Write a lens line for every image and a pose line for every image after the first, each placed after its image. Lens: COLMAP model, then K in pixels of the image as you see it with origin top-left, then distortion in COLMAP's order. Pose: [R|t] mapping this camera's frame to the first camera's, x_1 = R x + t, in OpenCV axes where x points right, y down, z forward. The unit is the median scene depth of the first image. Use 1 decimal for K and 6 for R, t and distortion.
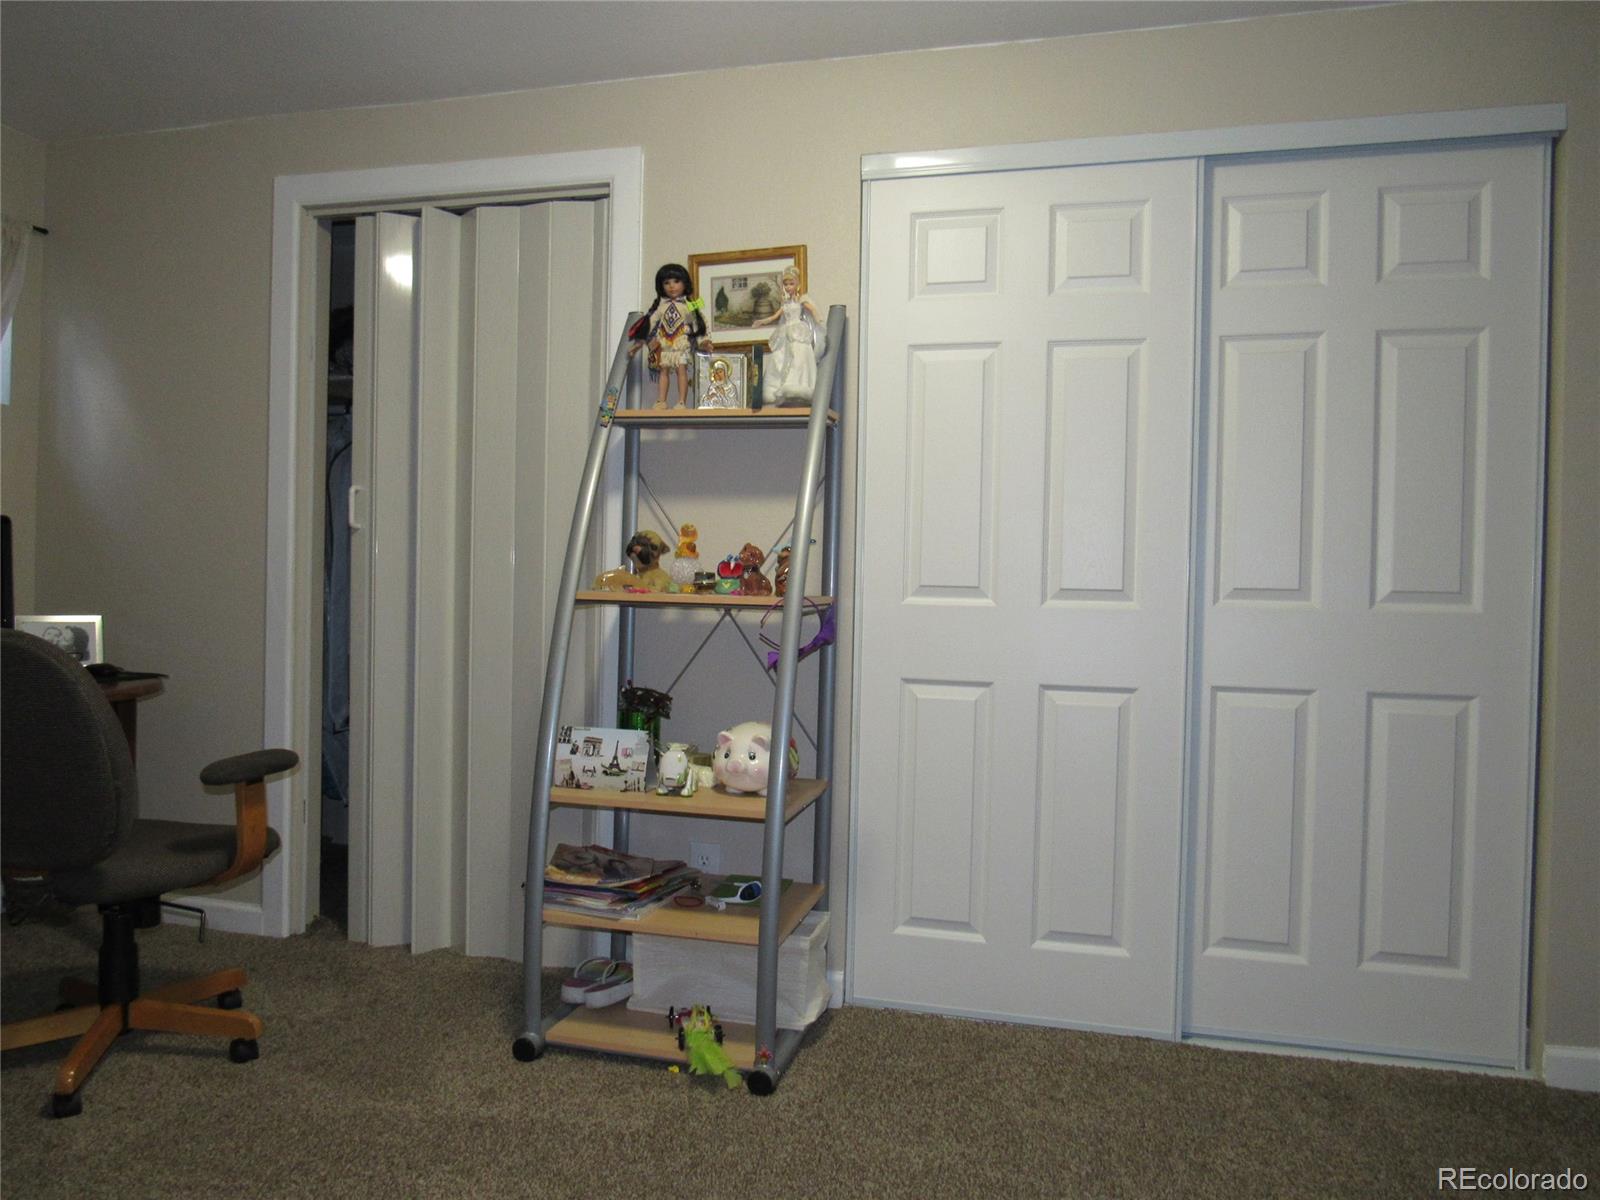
lens RADIAL K [[1152.1, 0, 795.2], [0, 1152.1, 596.6], [0, 0, 1]] dist [-0.026283, 0.005595]
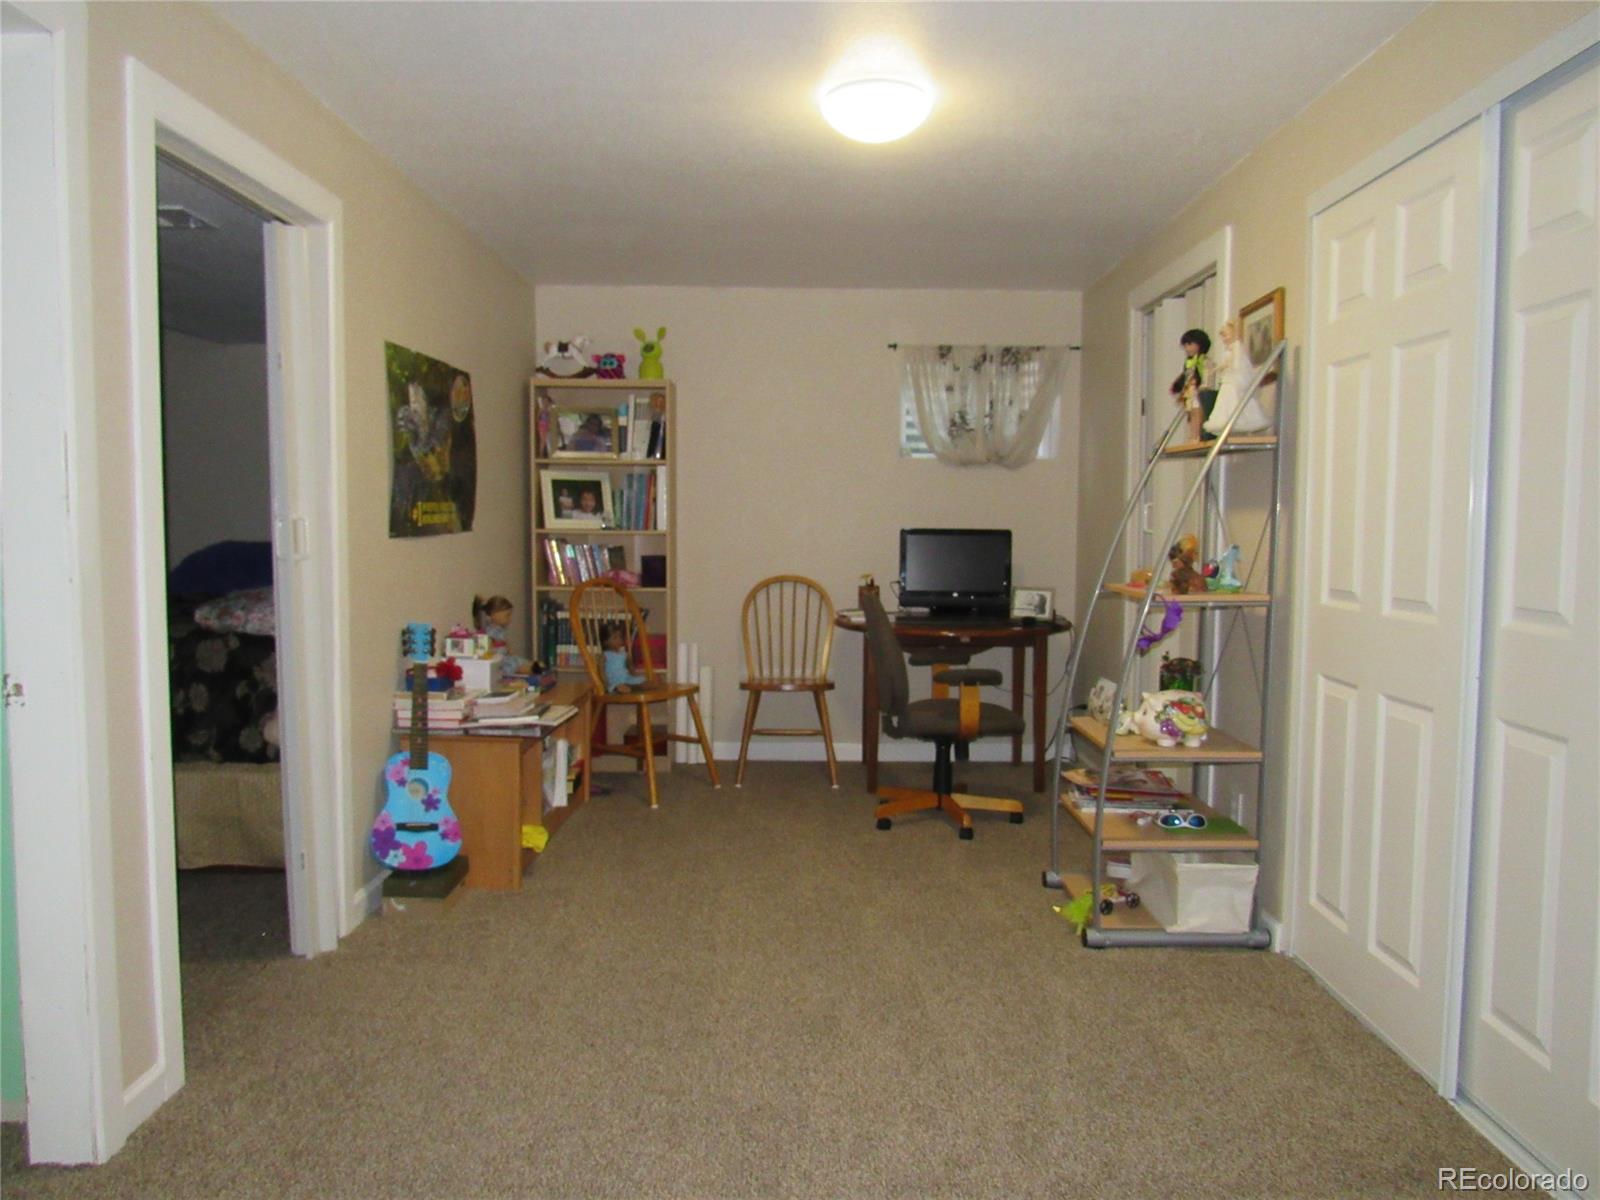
lens RADIAL K [[1152.1, 0, 795.2], [0, 1152.1, 596.6], [0, 0, 1]] dist [-0.026283, 0.005595]
pose [[0.238004, 0.043493, -0.970290, 1.077675], [-0.014563, 0.999044, 0.041210, -0.040320], [0.971155, 0.004322, 0.238410, 0.279042]]
